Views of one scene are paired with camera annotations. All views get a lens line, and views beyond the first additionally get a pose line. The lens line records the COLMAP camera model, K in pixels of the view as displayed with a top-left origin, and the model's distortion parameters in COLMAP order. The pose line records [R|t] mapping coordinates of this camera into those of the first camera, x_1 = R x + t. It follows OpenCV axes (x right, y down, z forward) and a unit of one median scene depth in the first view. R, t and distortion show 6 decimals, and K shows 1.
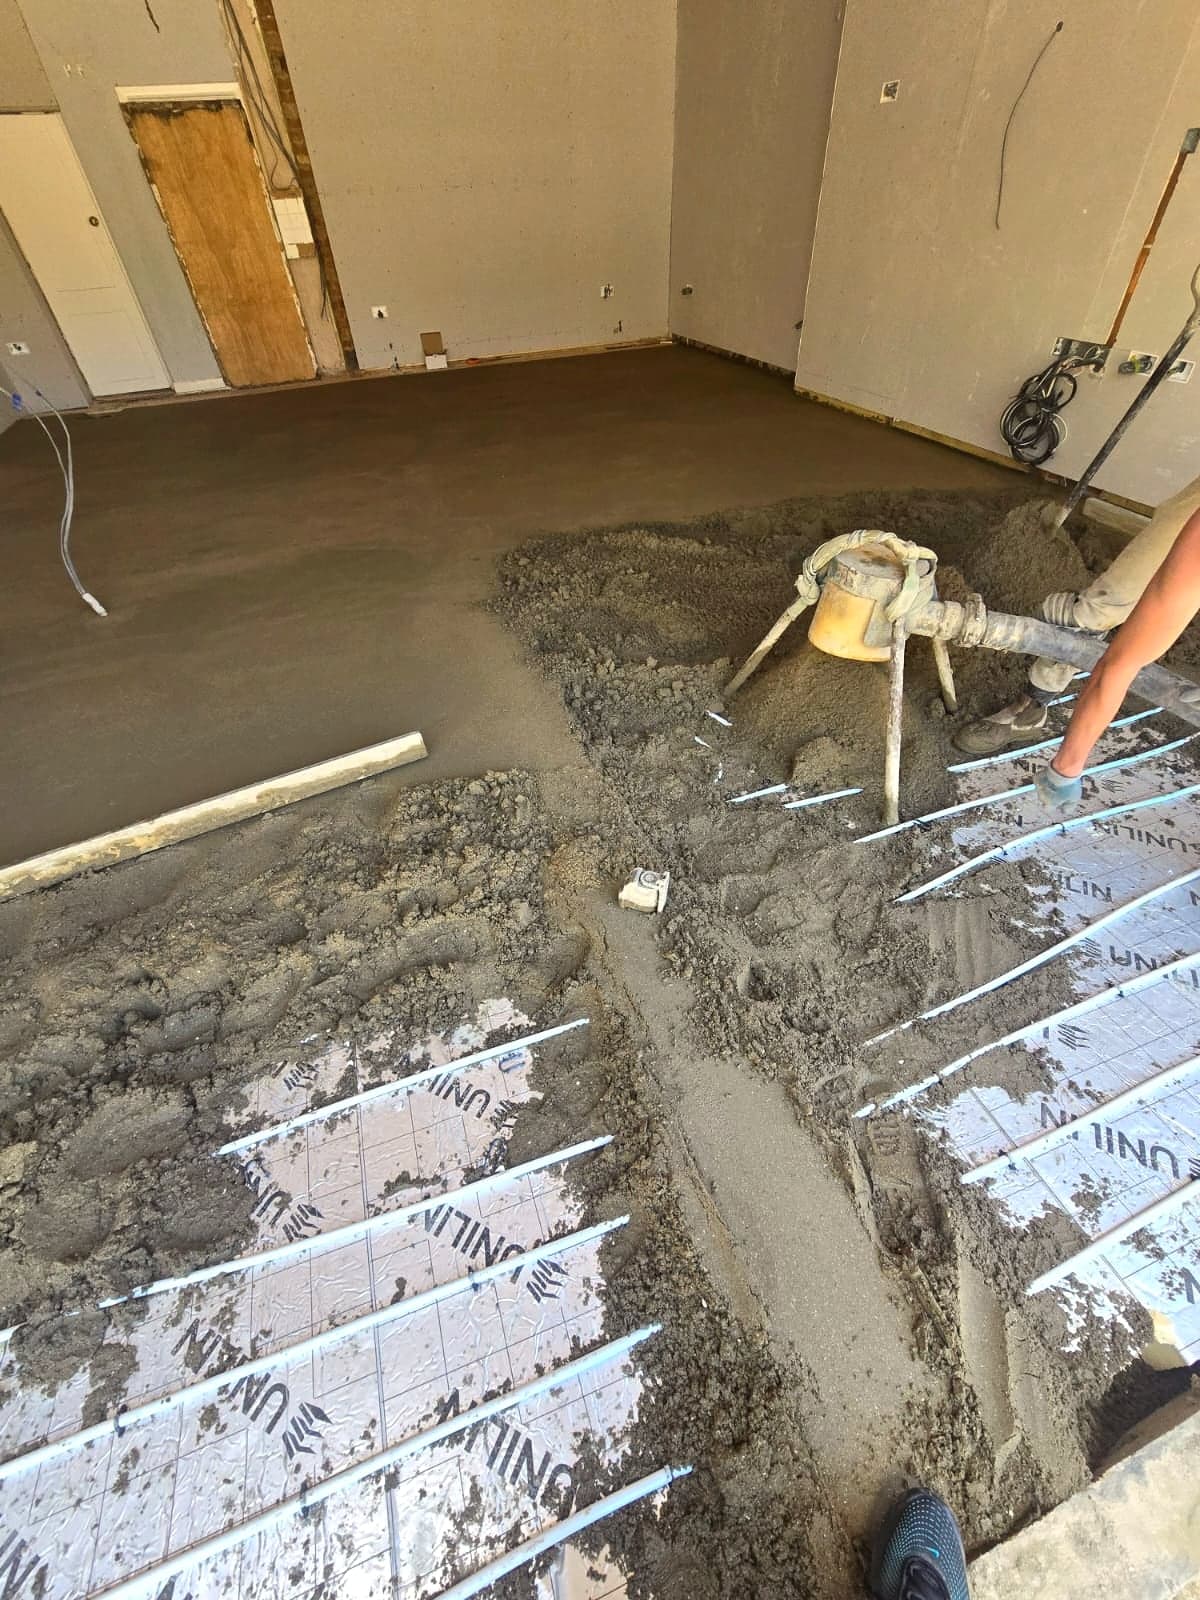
lens RADIAL K [[660.3, 0, 592.1], [0, 660.3, 806.5], [0, 0, 1]] dist [-0.005275, 0.001900]
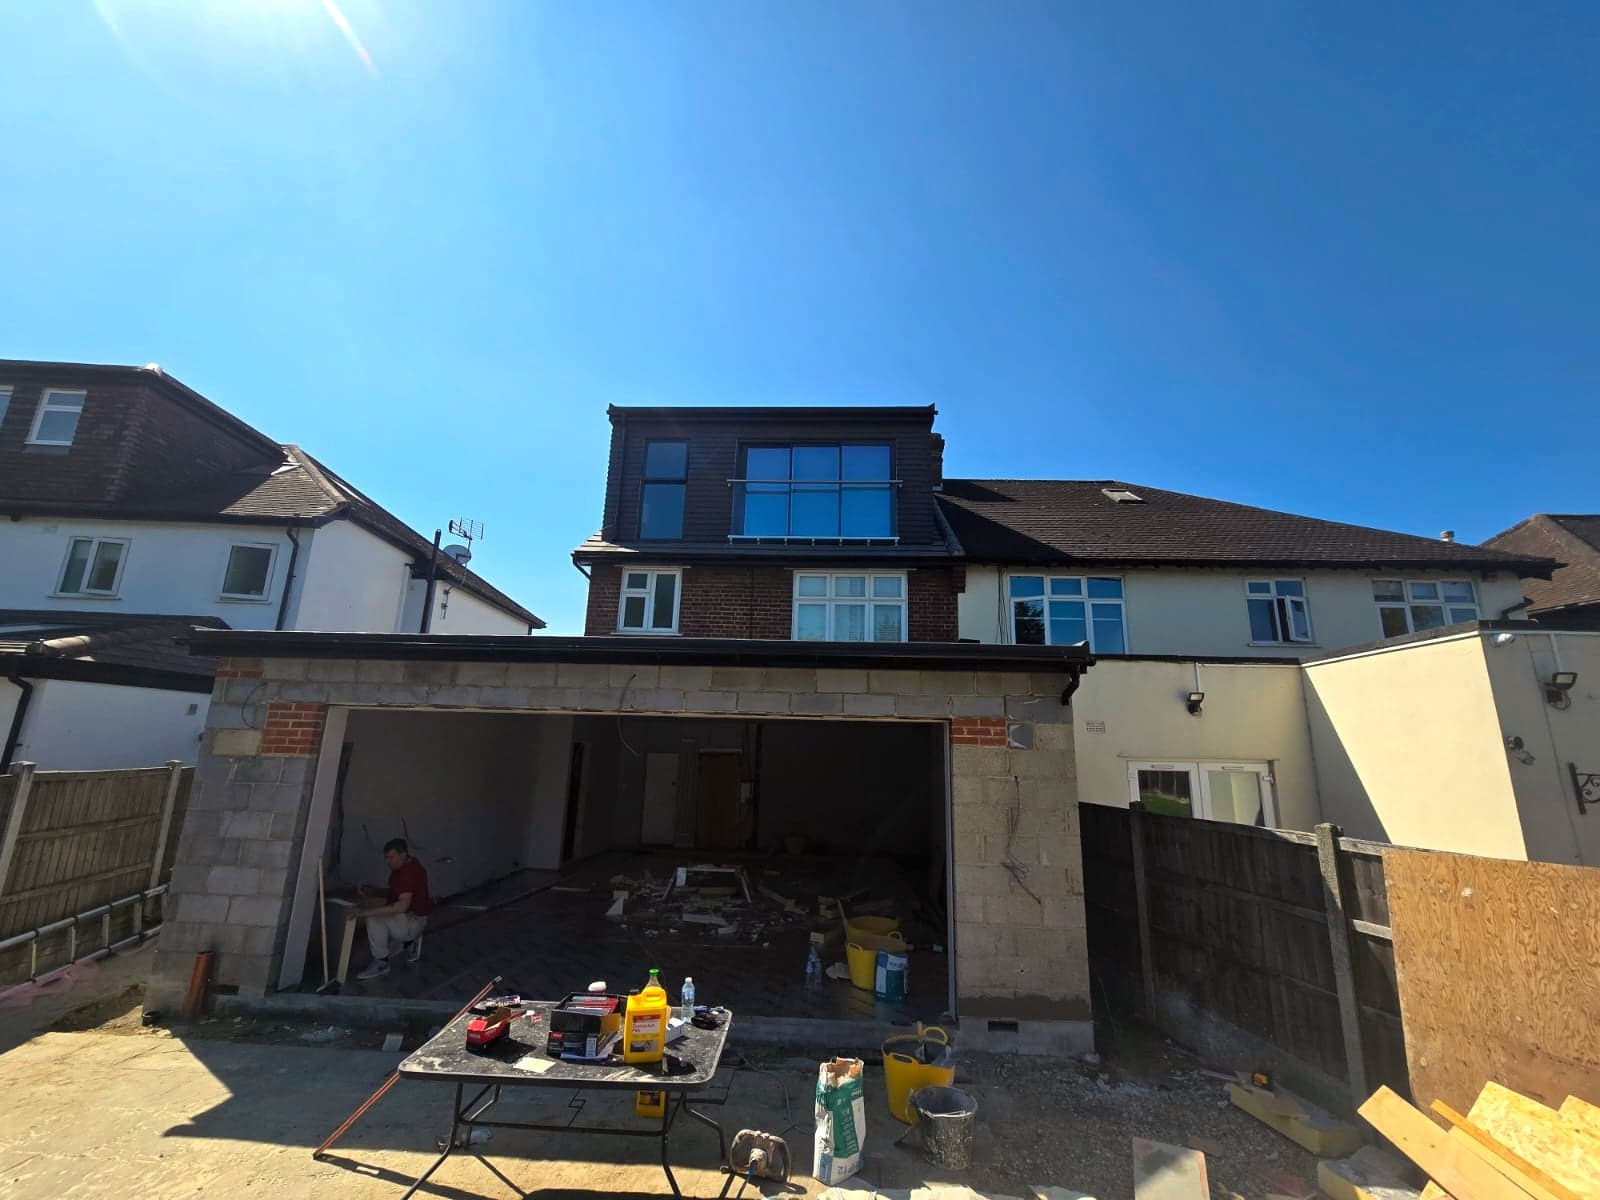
lens RADIAL K [[660.3, 0, 802.7], [0, 660.3, 607.8], [0, 0, 1]] dist [-0.005275, 0.001900]
pose [[0.919767, -0.016634, -0.392113, 0.749175], [-0.312112, 0.574723, -0.756492, 0.513177], [0.237939, 0.818179, 0.523419, -0.808640]]
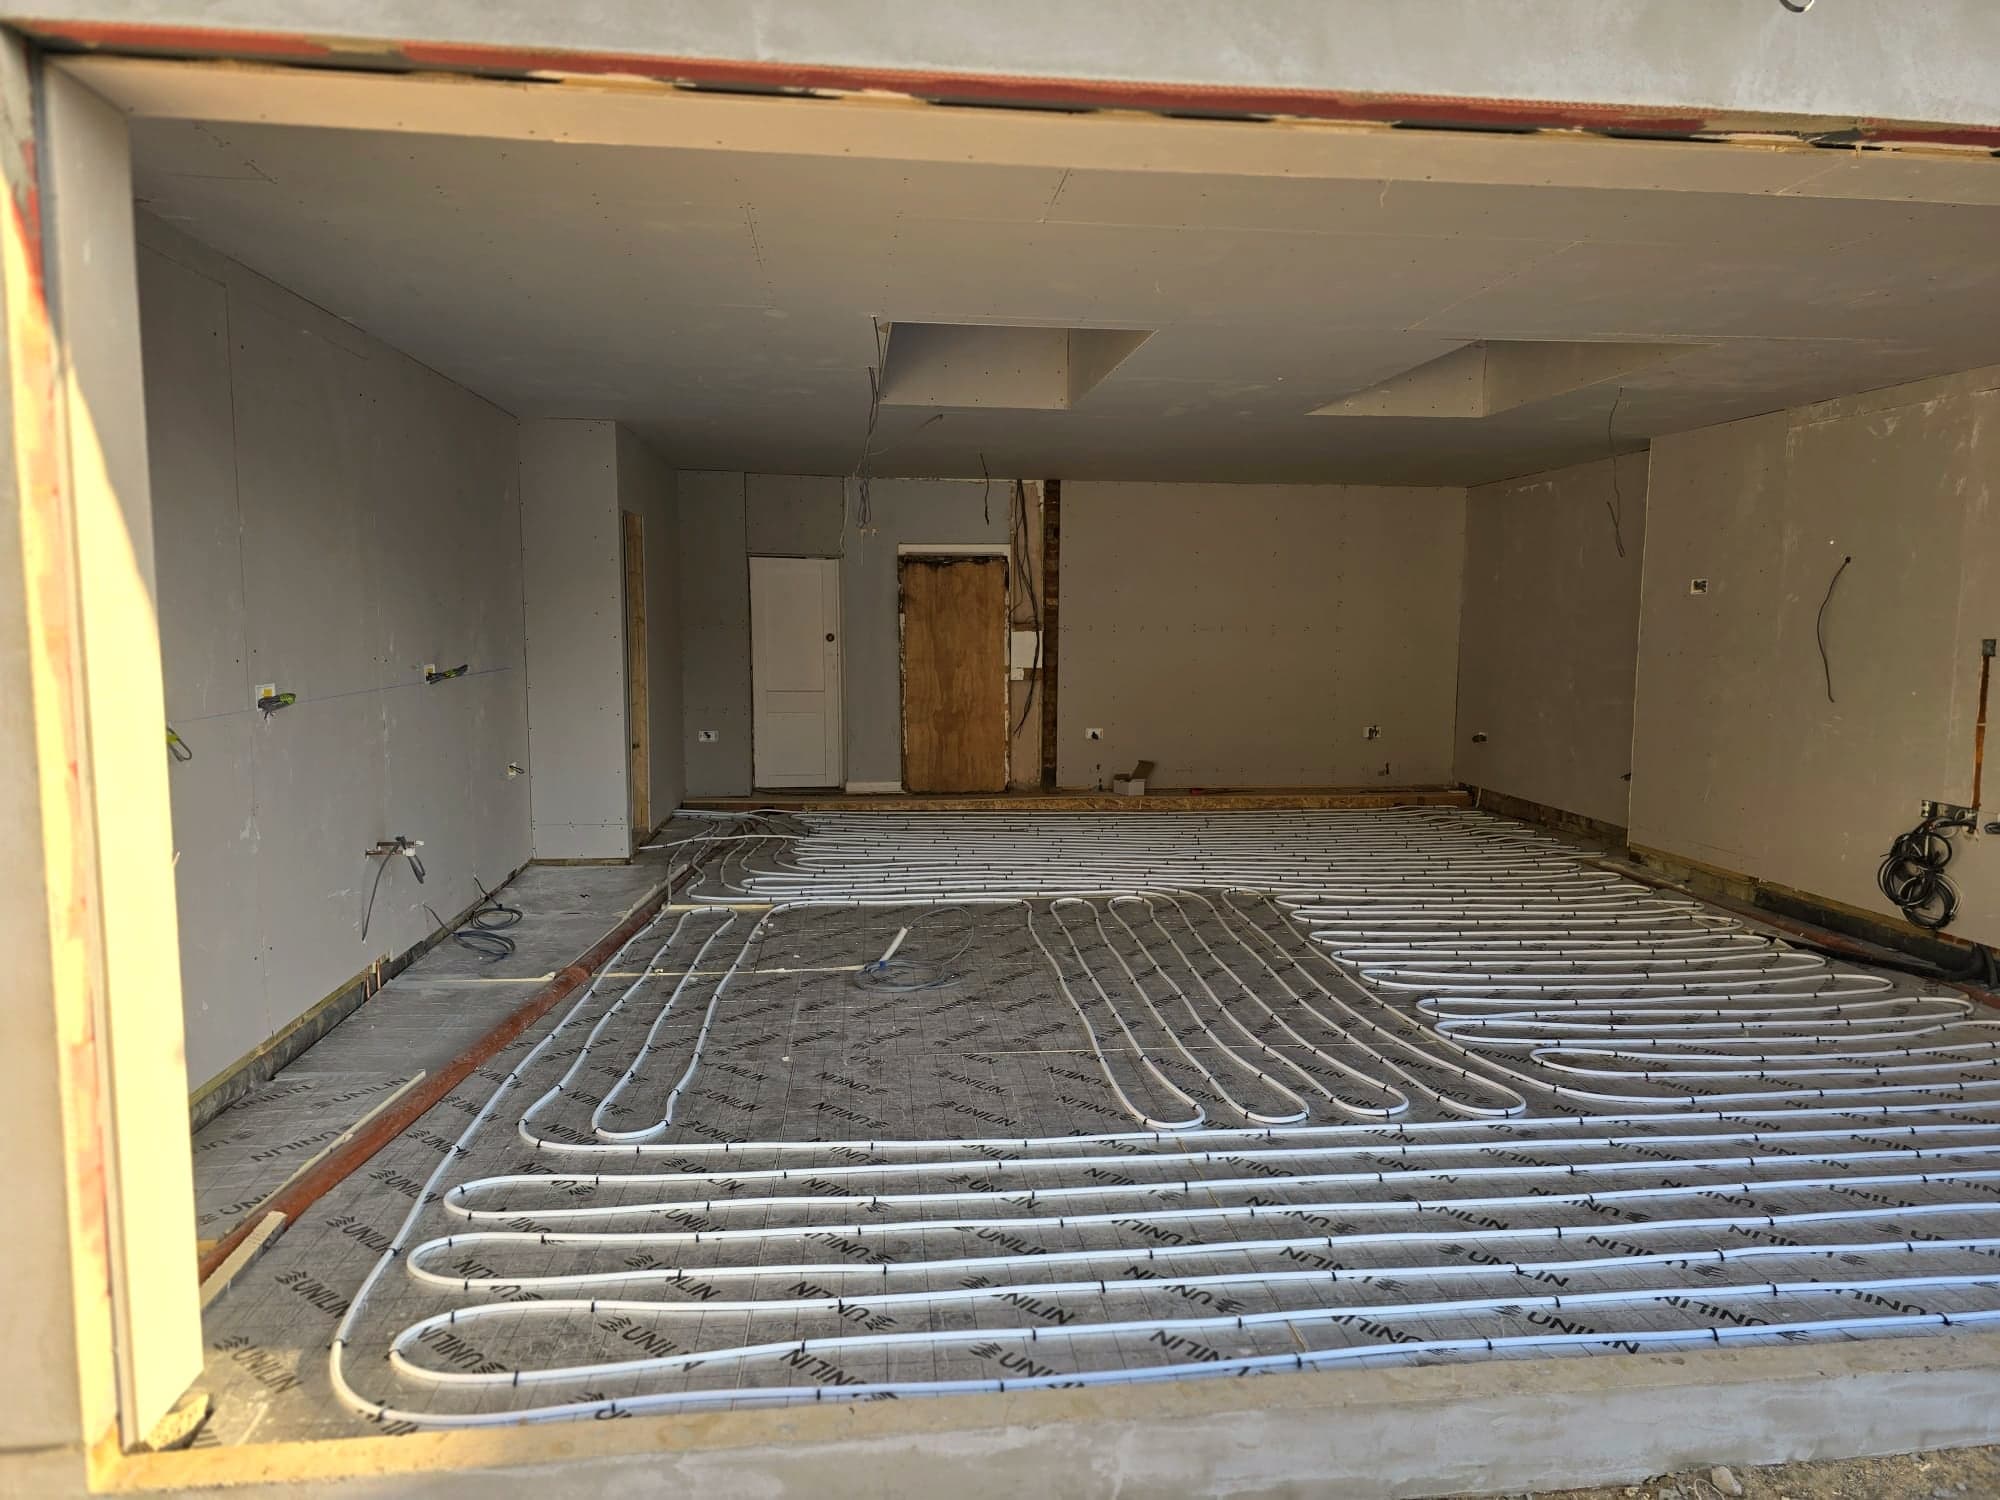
lens RADIAL K [[1344.0, 0, 1016.3], [0, 1344.0, 752.5], [0, 0, 1]] dist [0.063876, -0.005001]
pose [[0.973656, 0.070496, -0.216852, -0.057220], [-0.186906, 0.791494, -0.581896, 0.363593], [0.130615, 0.607098, 0.783819, -0.436727]]
